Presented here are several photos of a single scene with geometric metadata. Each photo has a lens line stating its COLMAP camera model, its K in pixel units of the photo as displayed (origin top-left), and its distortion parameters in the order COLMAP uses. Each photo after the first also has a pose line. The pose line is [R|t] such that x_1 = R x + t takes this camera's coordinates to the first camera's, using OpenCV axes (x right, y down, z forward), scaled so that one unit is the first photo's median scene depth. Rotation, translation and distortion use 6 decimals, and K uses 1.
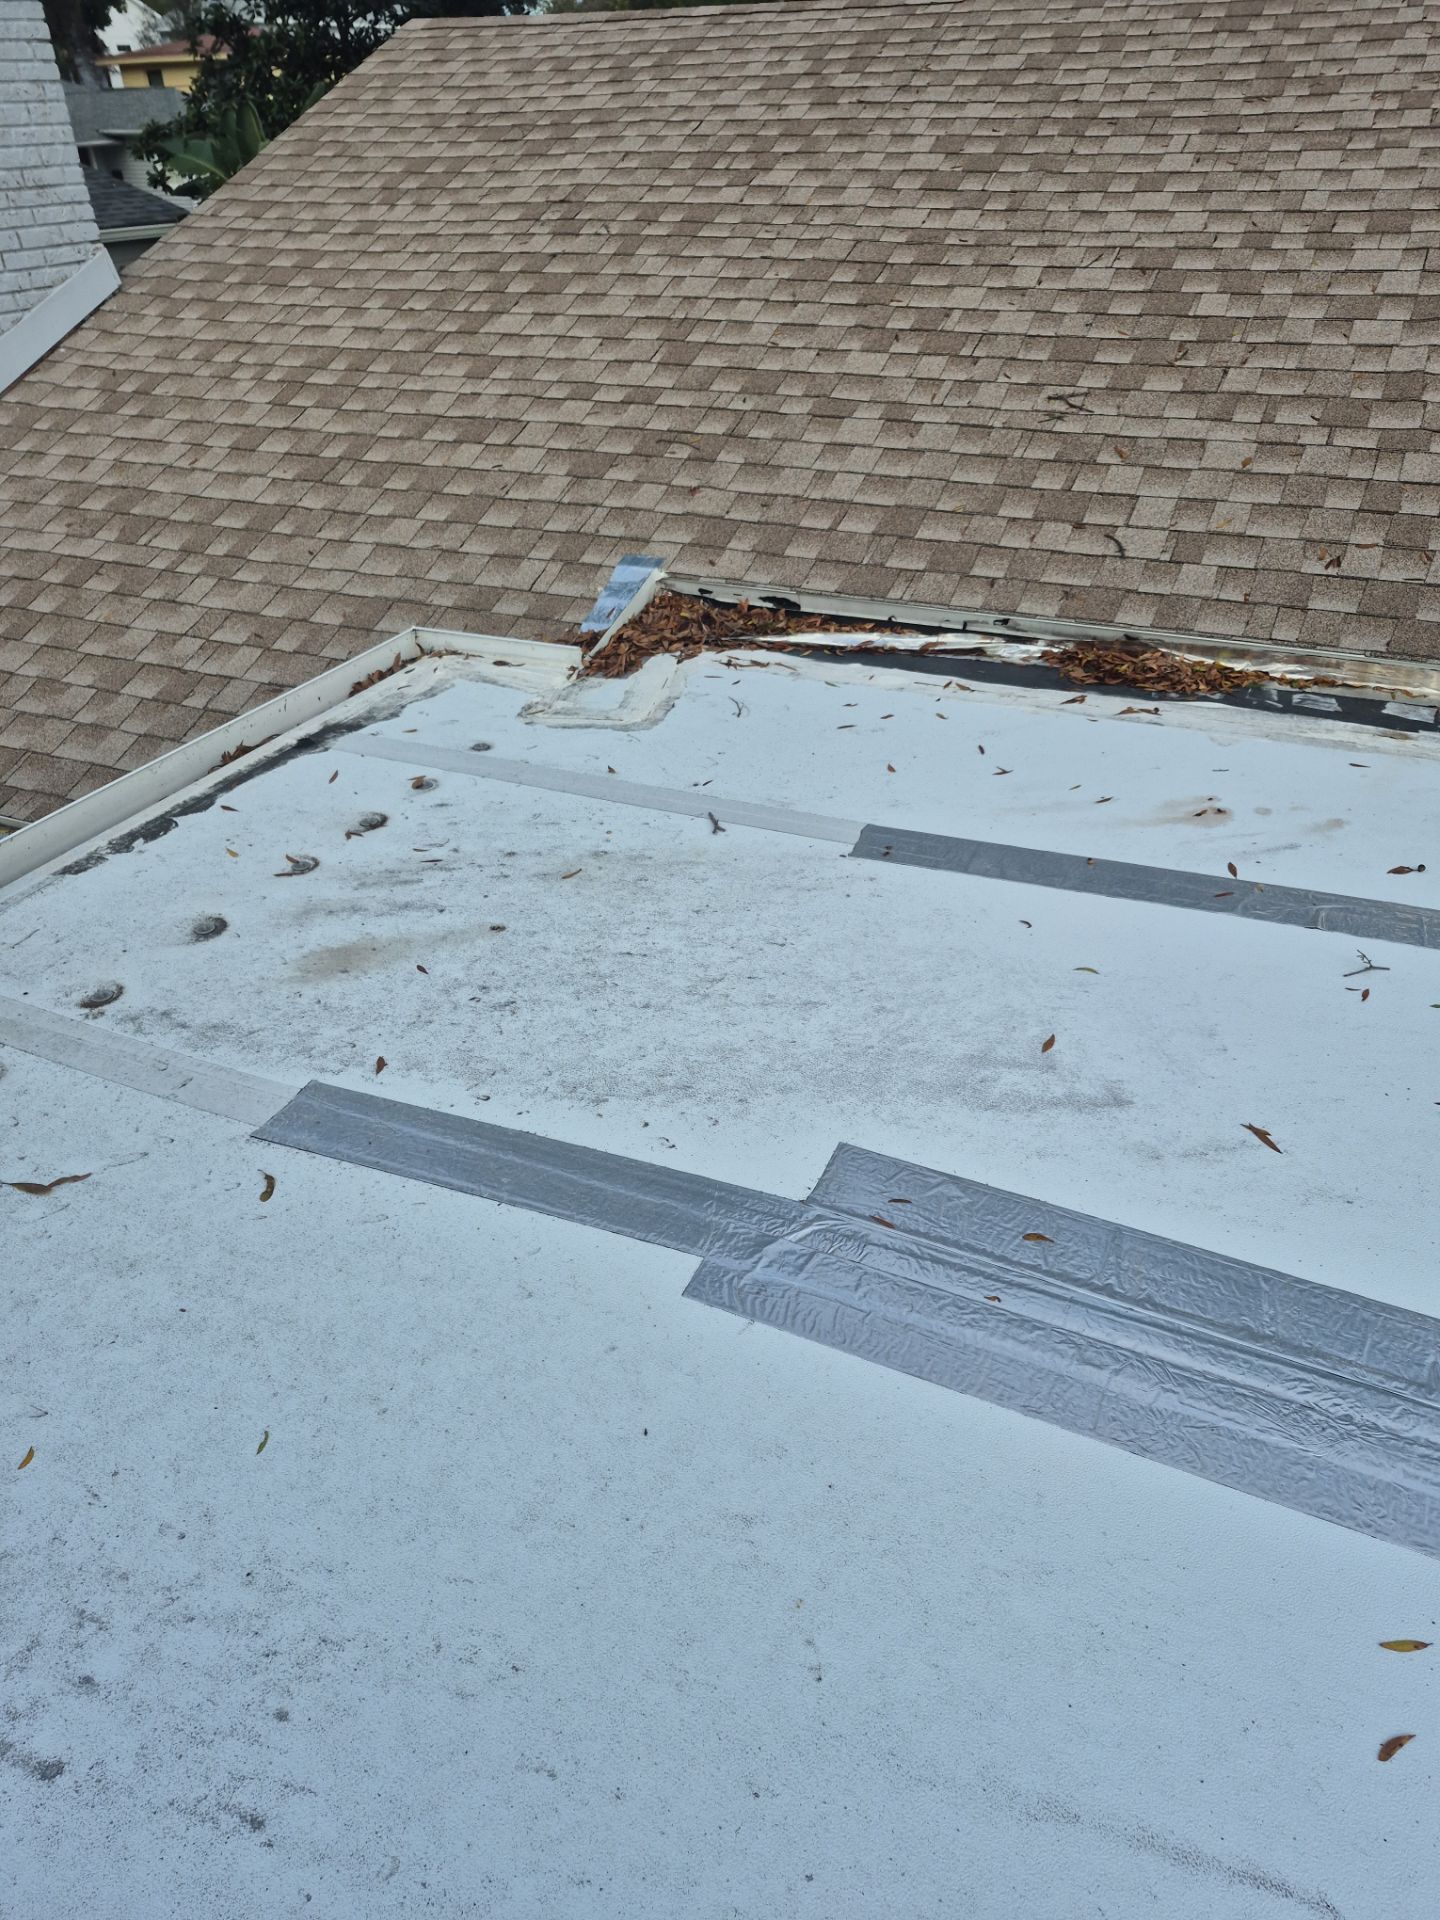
lens RADIAL K [[1374.4, 0, 729.3], [0, 1374.4, 957.3], [0, 0, 1]] dist [0.078384, -0.072637]
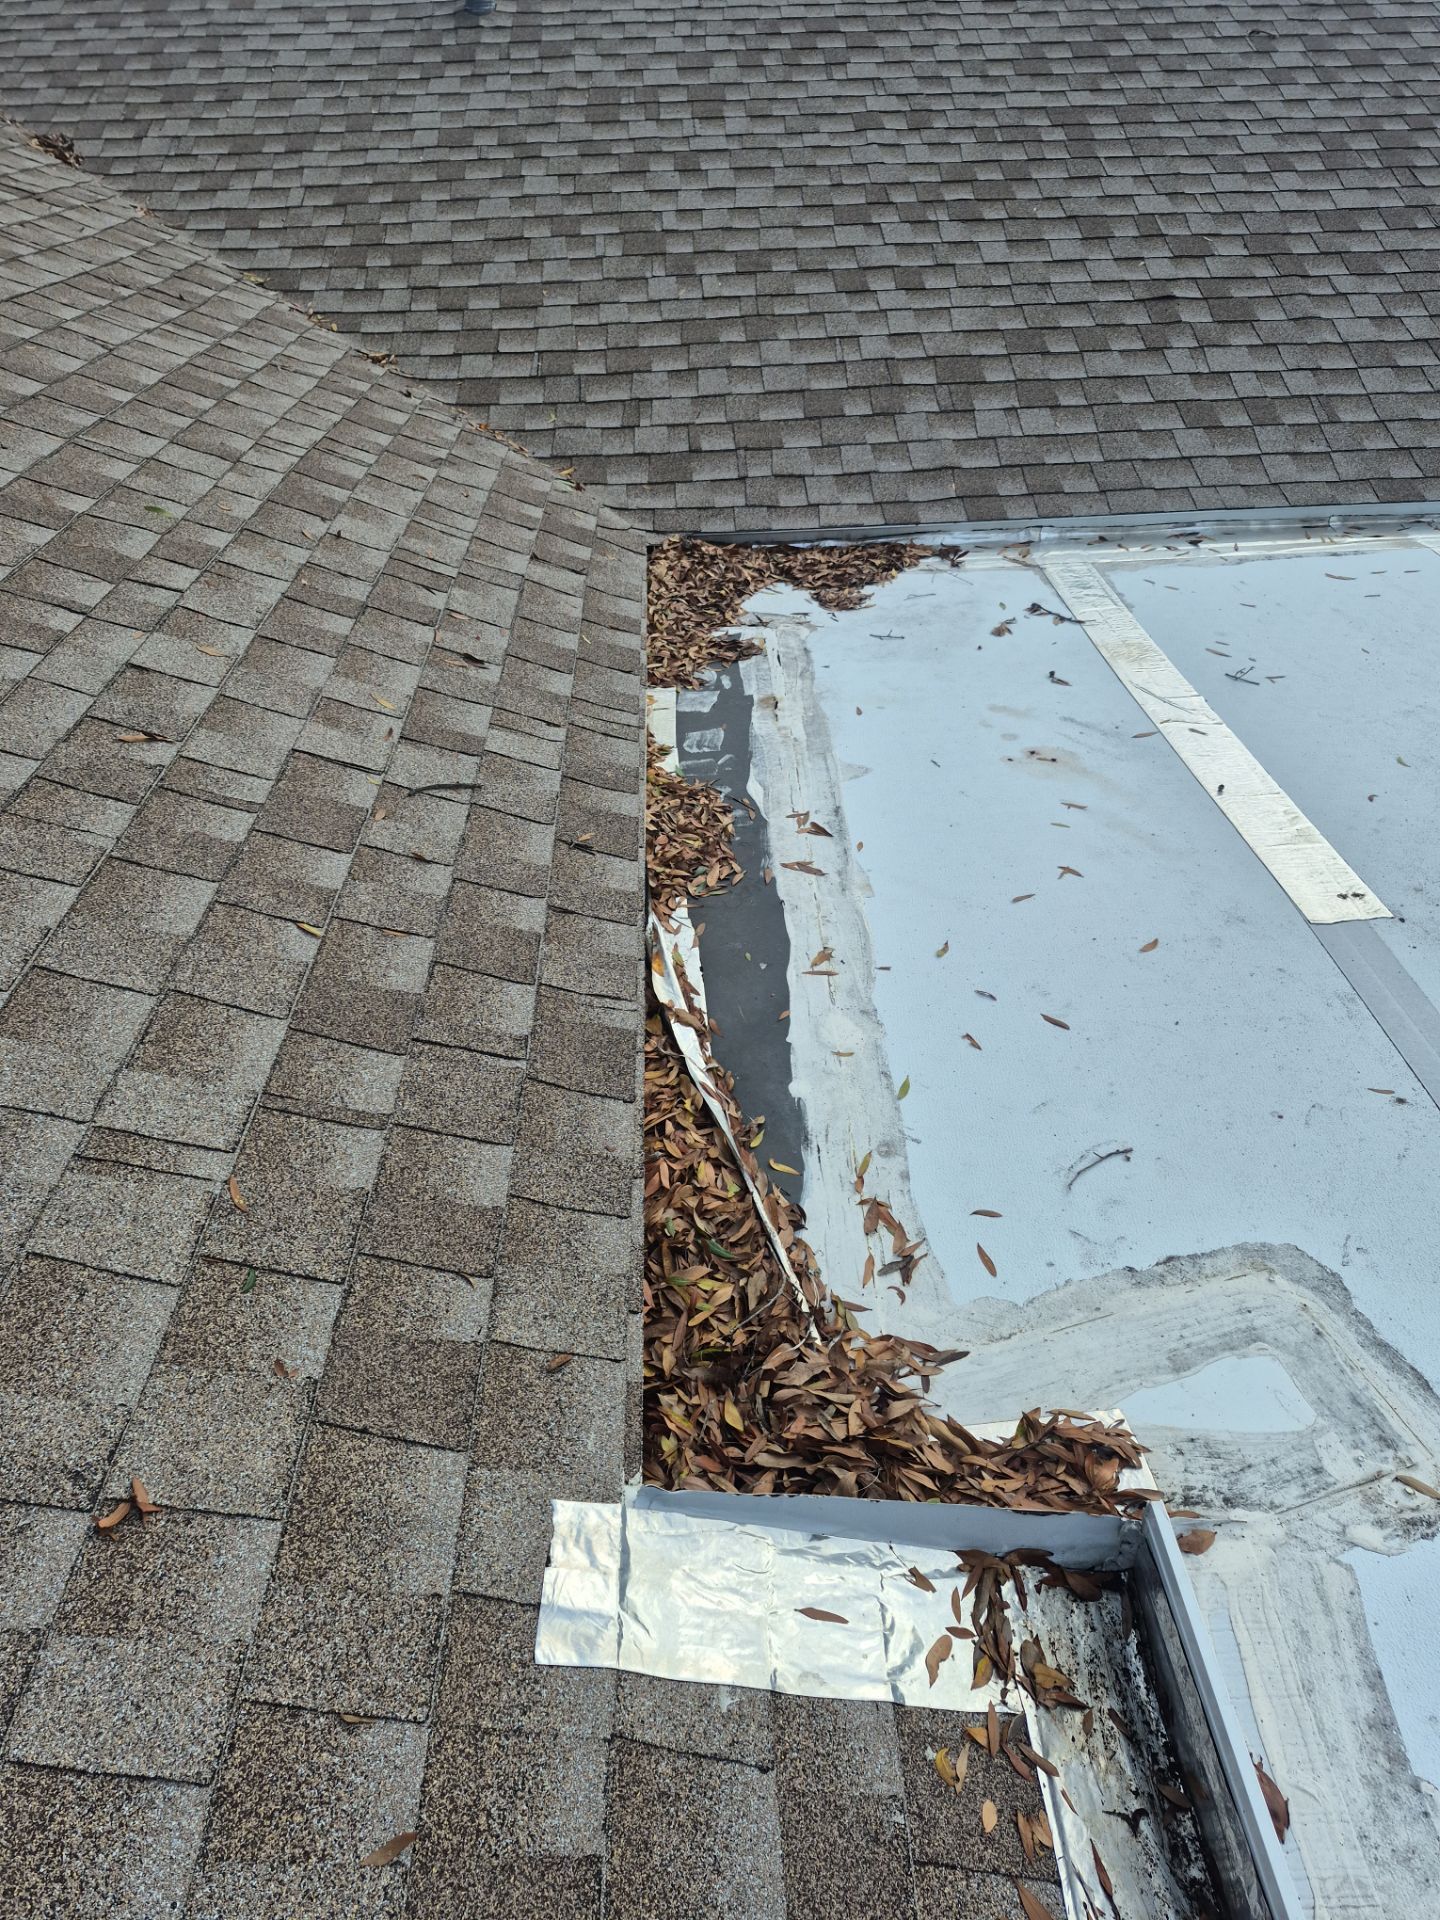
lens RADIAL K [[1374.4, 0, 725.1], [0, 1374.4, 933.6], [0, 0, 1]] dist [0.078384, -0.072637]
pose [[-0.474347, -0.448852, 0.757315, -0.275155], [0.487804, 0.582101, 0.650543, -0.622413], [-0.732831, 0.678005, -0.057166, 1.043371]]
